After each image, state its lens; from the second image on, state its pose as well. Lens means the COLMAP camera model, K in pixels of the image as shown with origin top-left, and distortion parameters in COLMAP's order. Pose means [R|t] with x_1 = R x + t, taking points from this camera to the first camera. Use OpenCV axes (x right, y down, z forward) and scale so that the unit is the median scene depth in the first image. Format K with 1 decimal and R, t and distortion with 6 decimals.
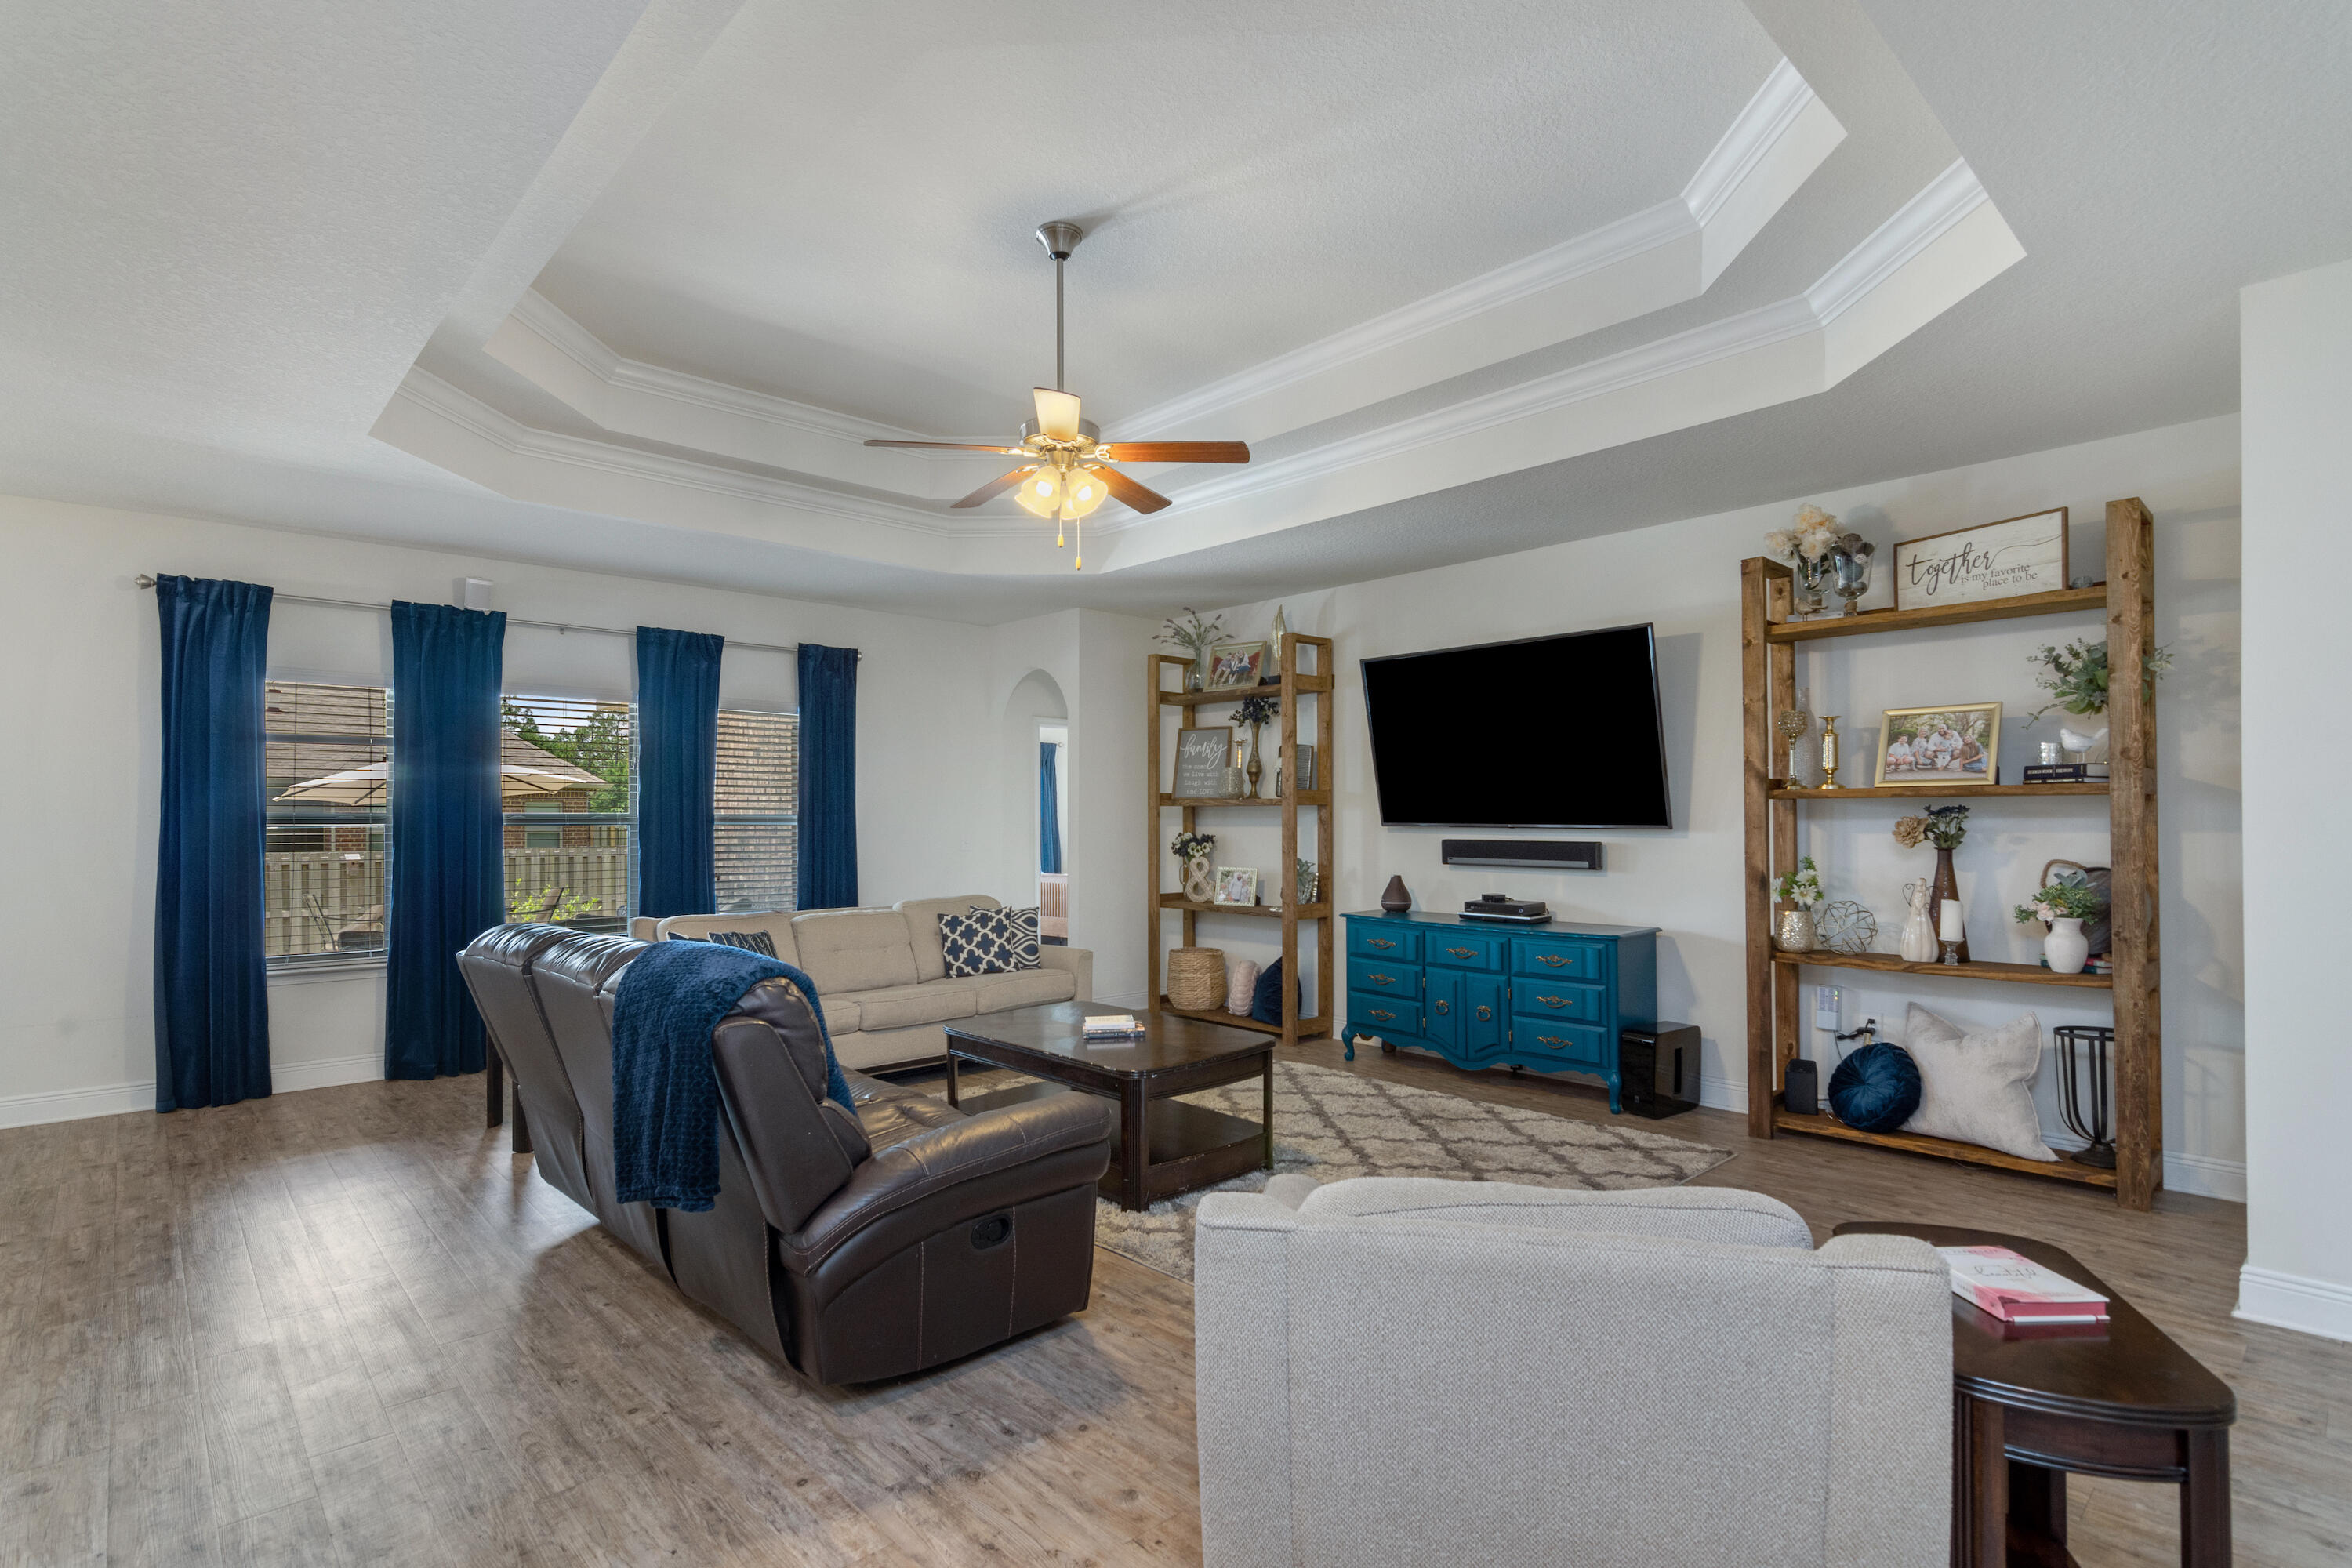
lens RADIAL K [[1141.5, 0, 1161.3], [0, 1141.5, 810.1], [0, 0, 1]] dist [0.004152, -0.000551]
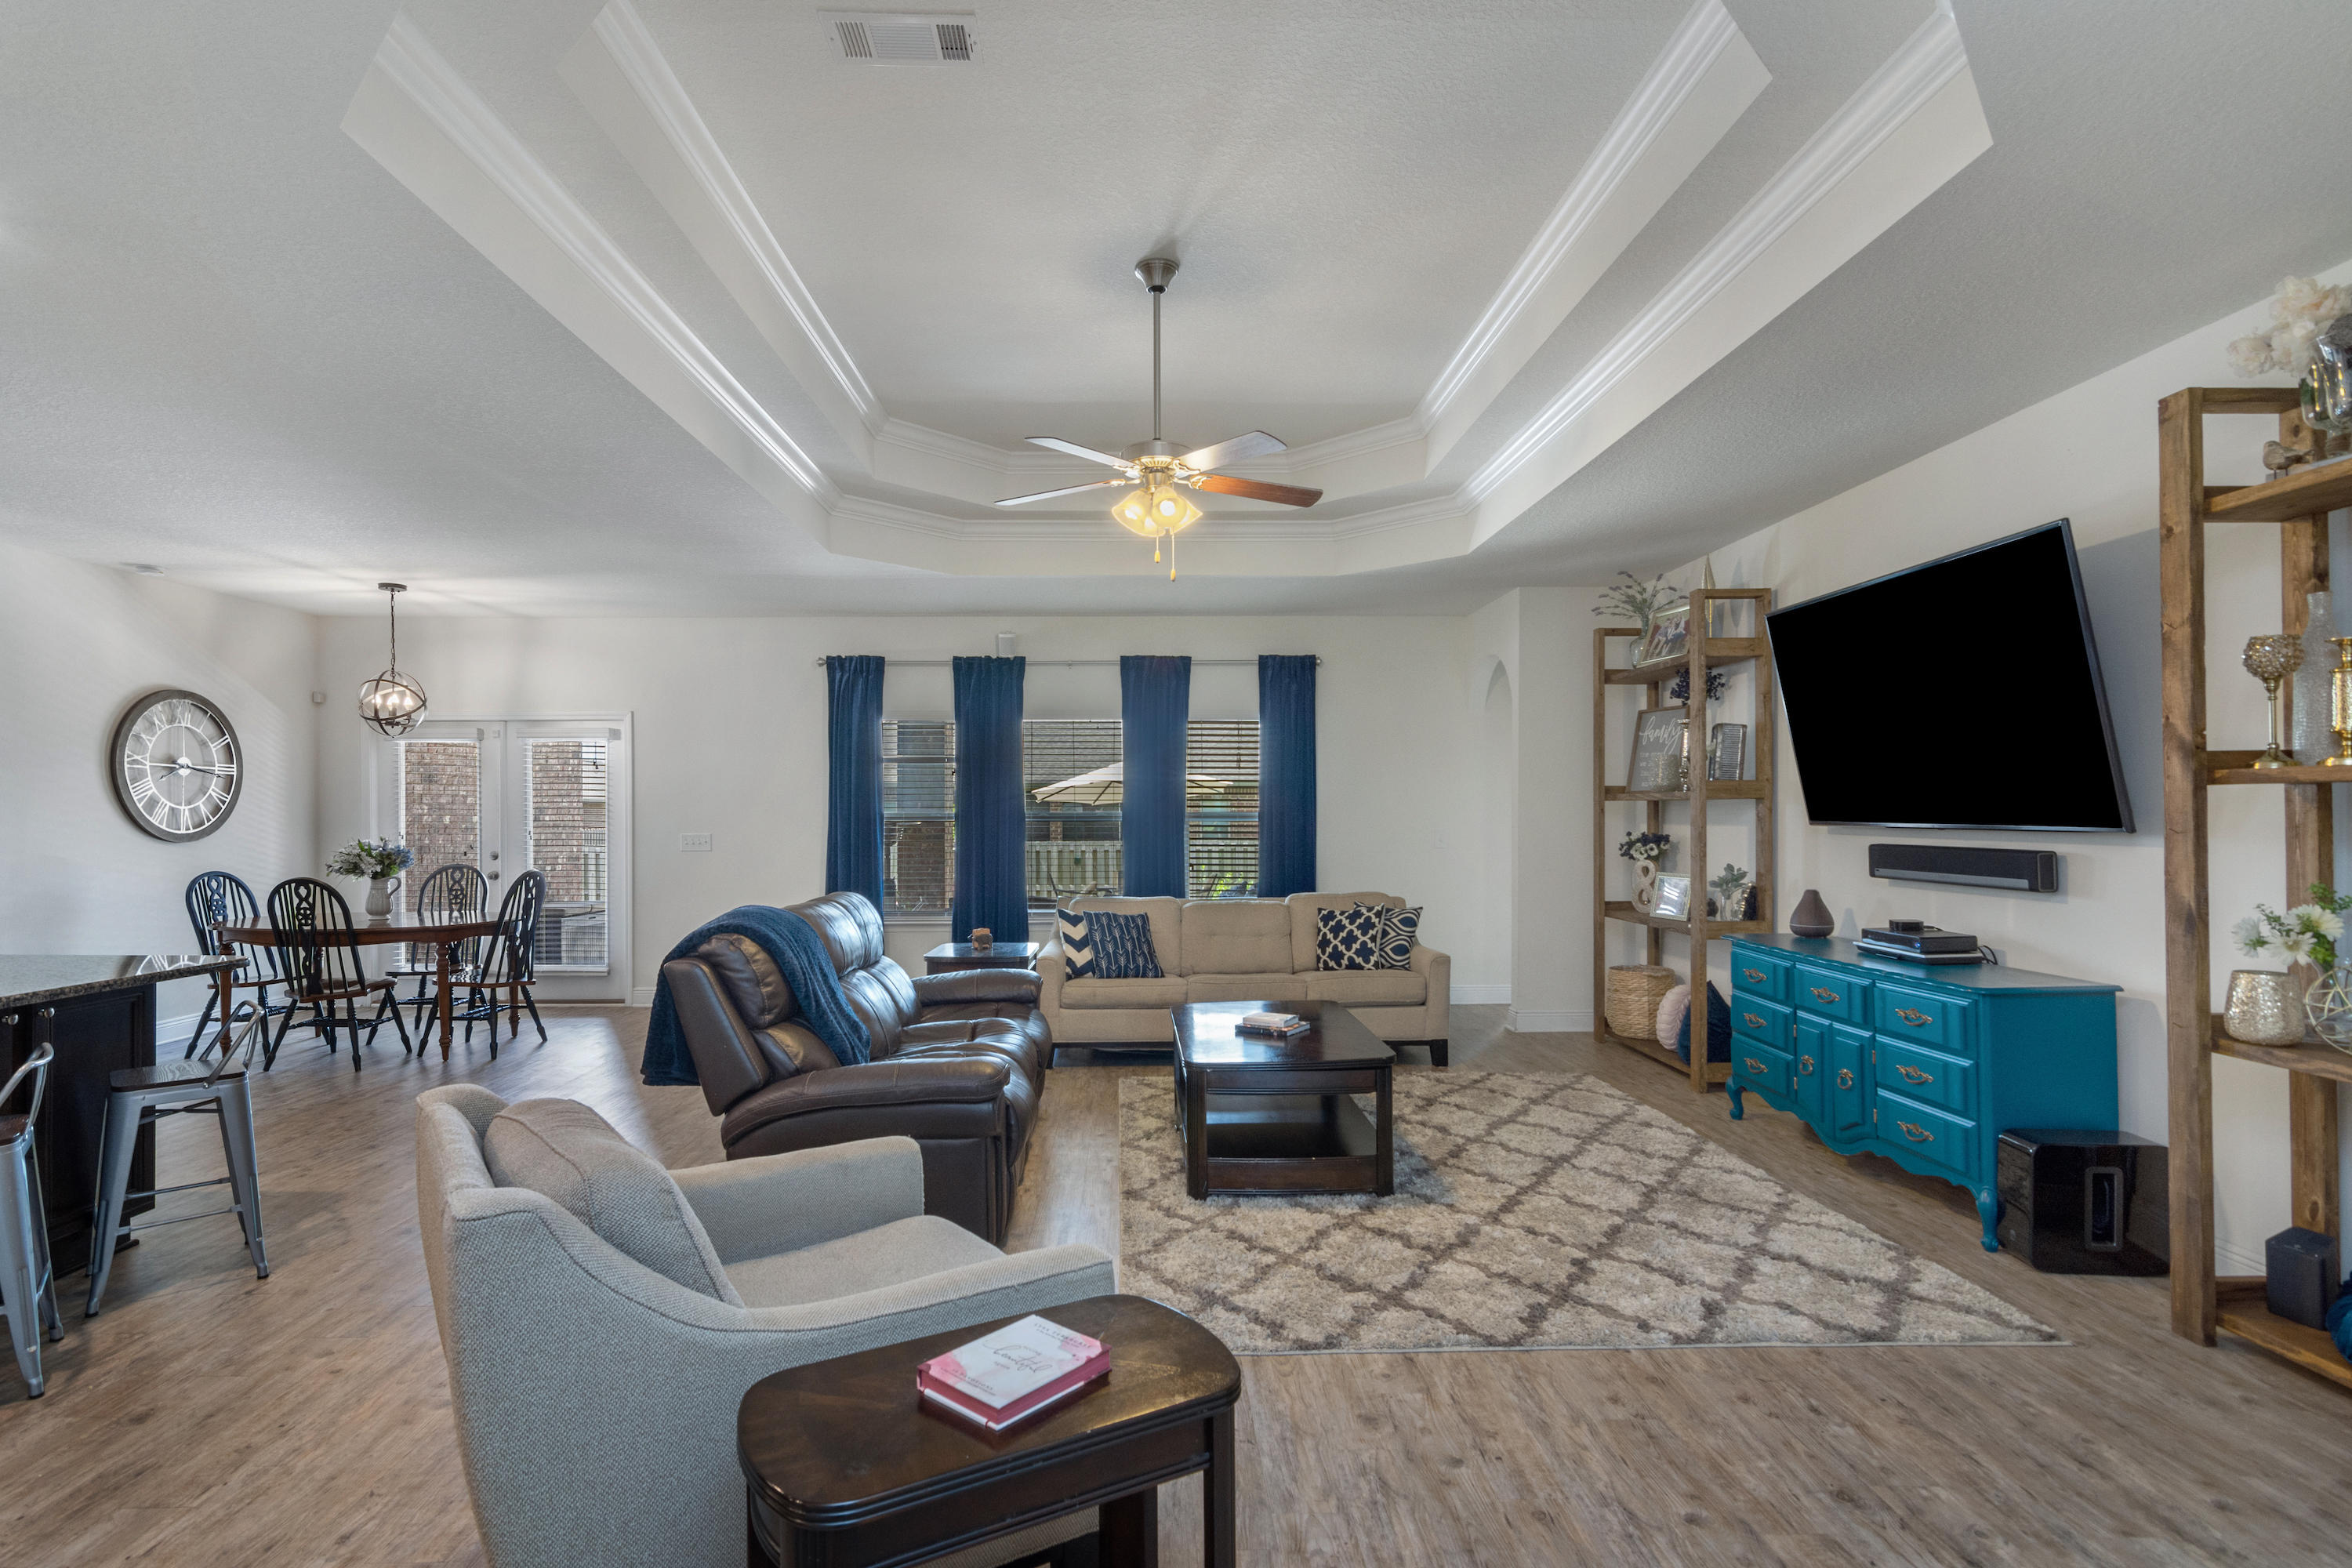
lens RADIAL K [[1141.5, 0, 1117.1], [0, 1141.5, 801.8], [0, 0, 1]] dist [0.004152, -0.000551]
pose [[0.737853, -0.008109, -0.674913, 0.435751], [0.005781, 0.999967, -0.005694, -0.000218], [0.674937, 0.000300, 0.737875, 0.135642]]
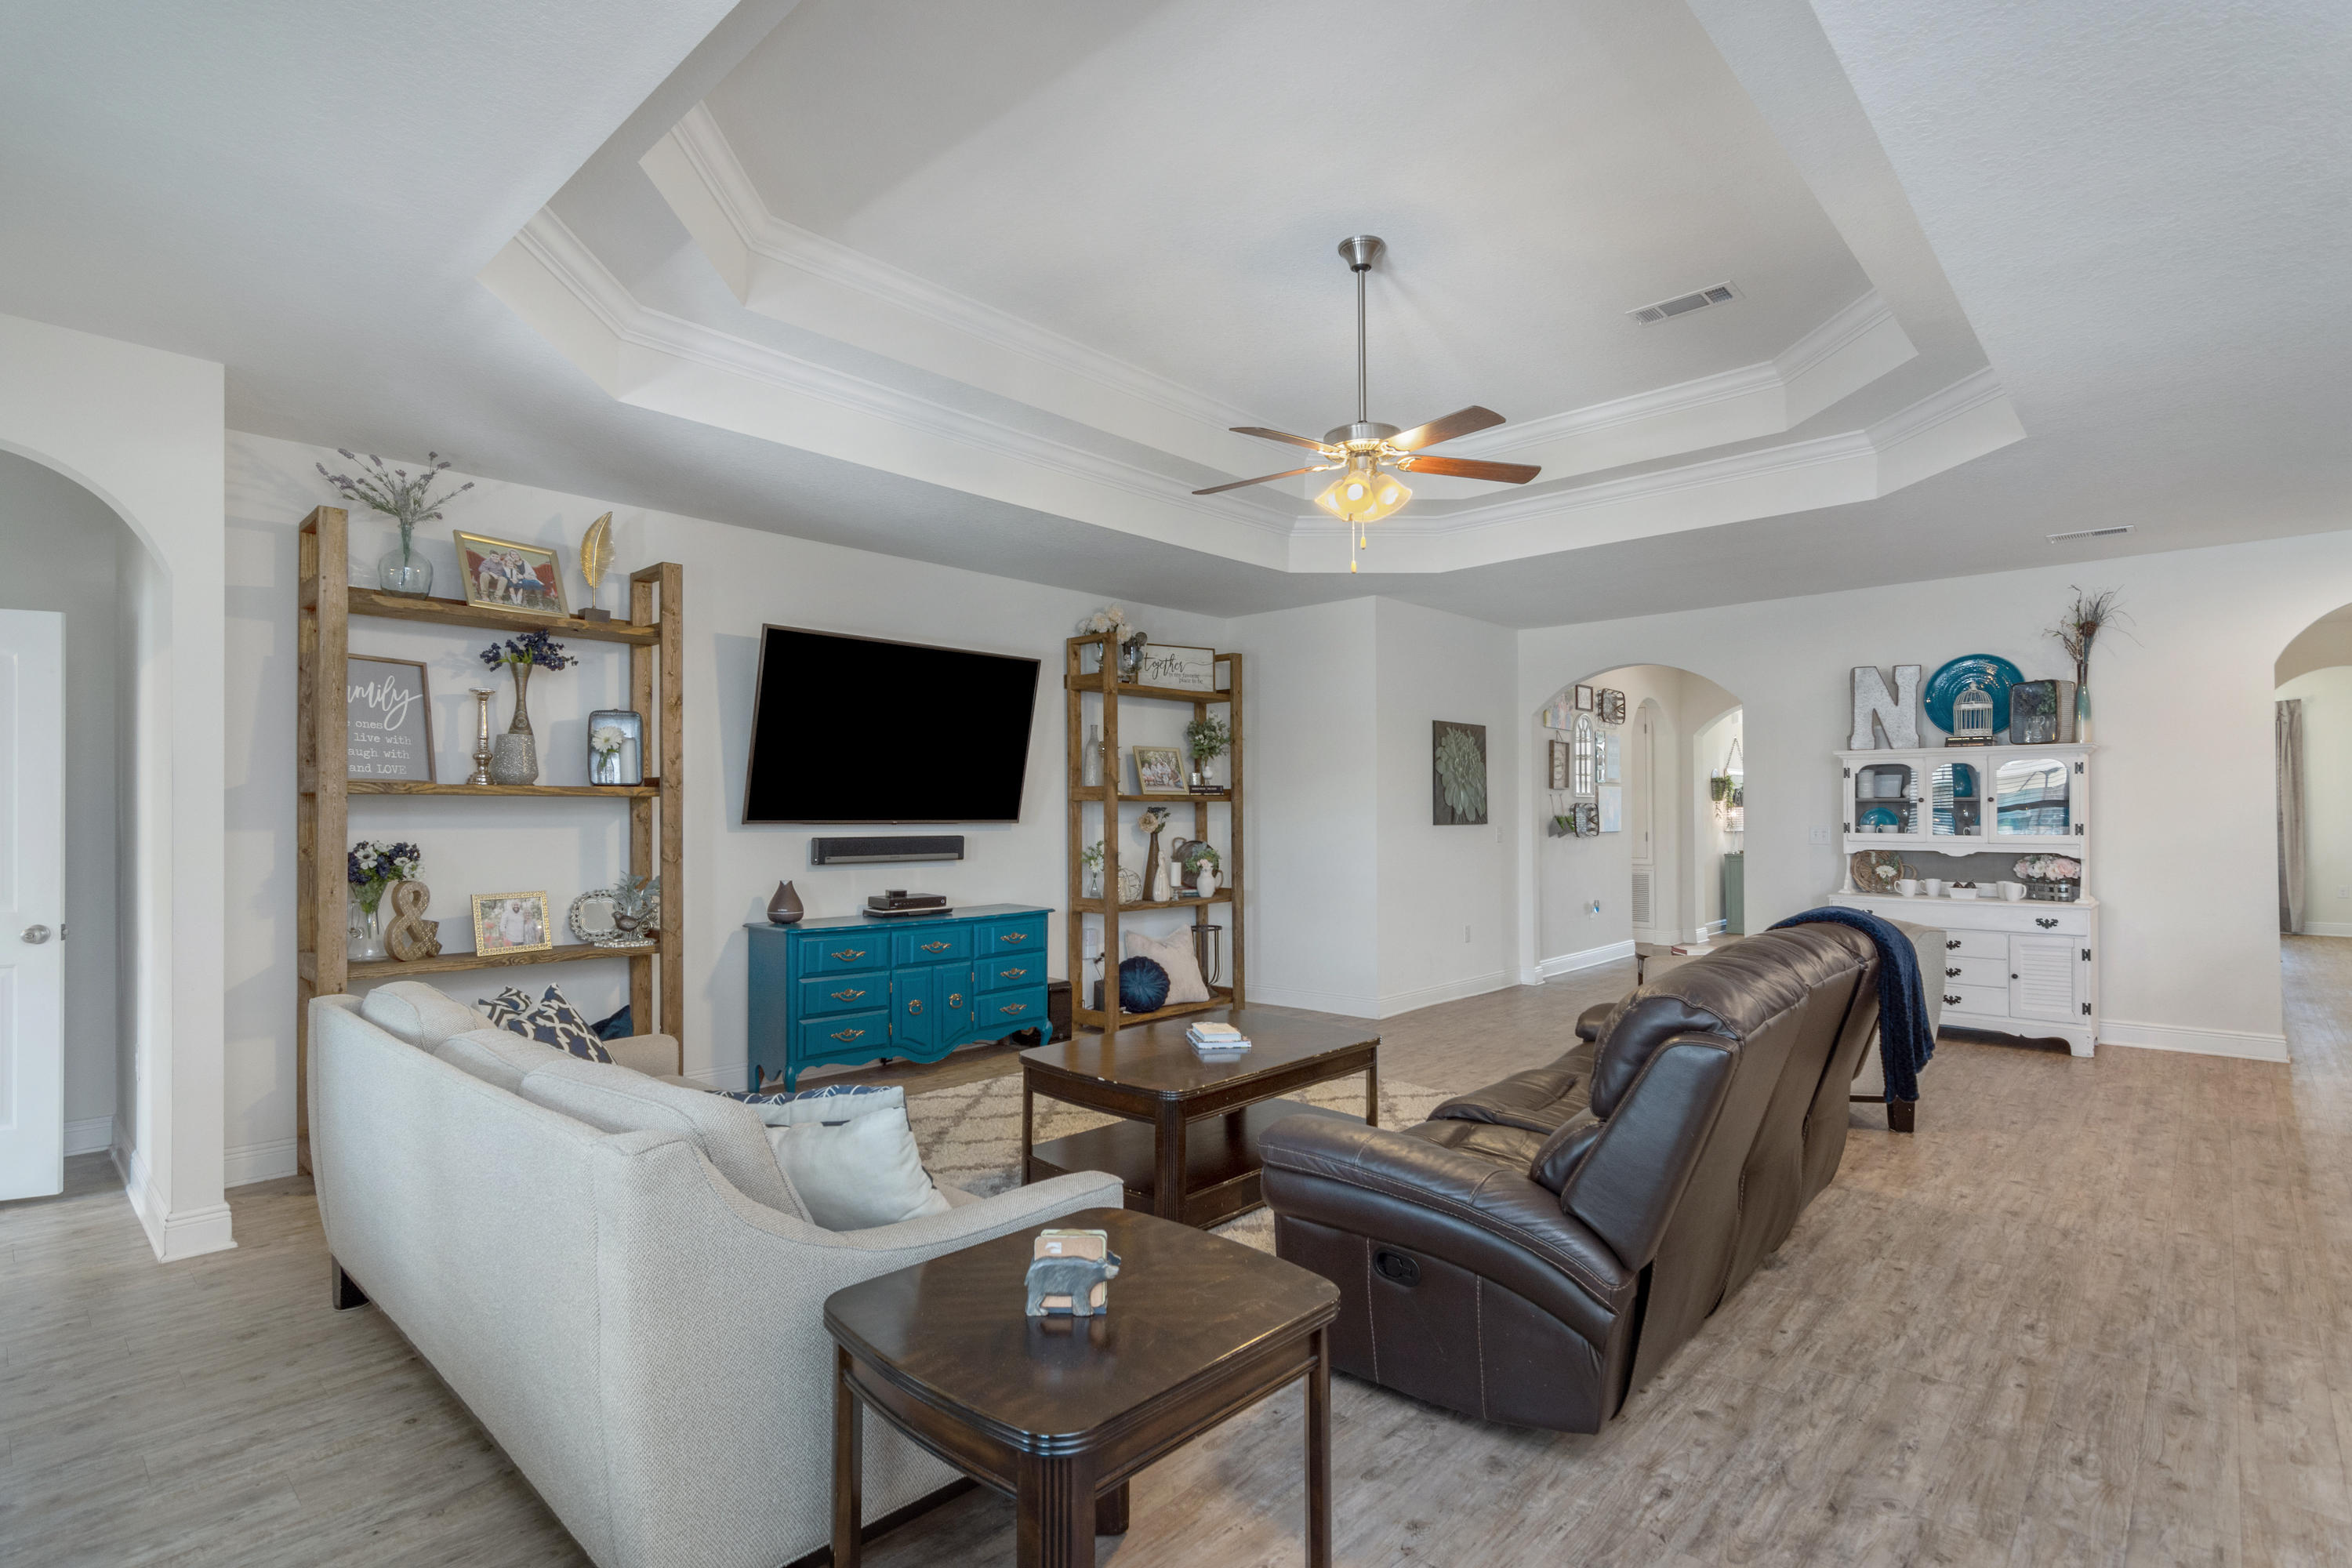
lens RADIAL K [[1141.5, 0, 1180.4], [0, 1141.5, 791.1], [0, 0, 1]] dist [0.004152, -0.000551]
pose [[-0.093801, 0.022195, 0.995344, -0.780929], [-0.001652, 0.999747, -0.022449, 0.008931], [-0.995590, -0.003751, -0.093741, 0.896944]]
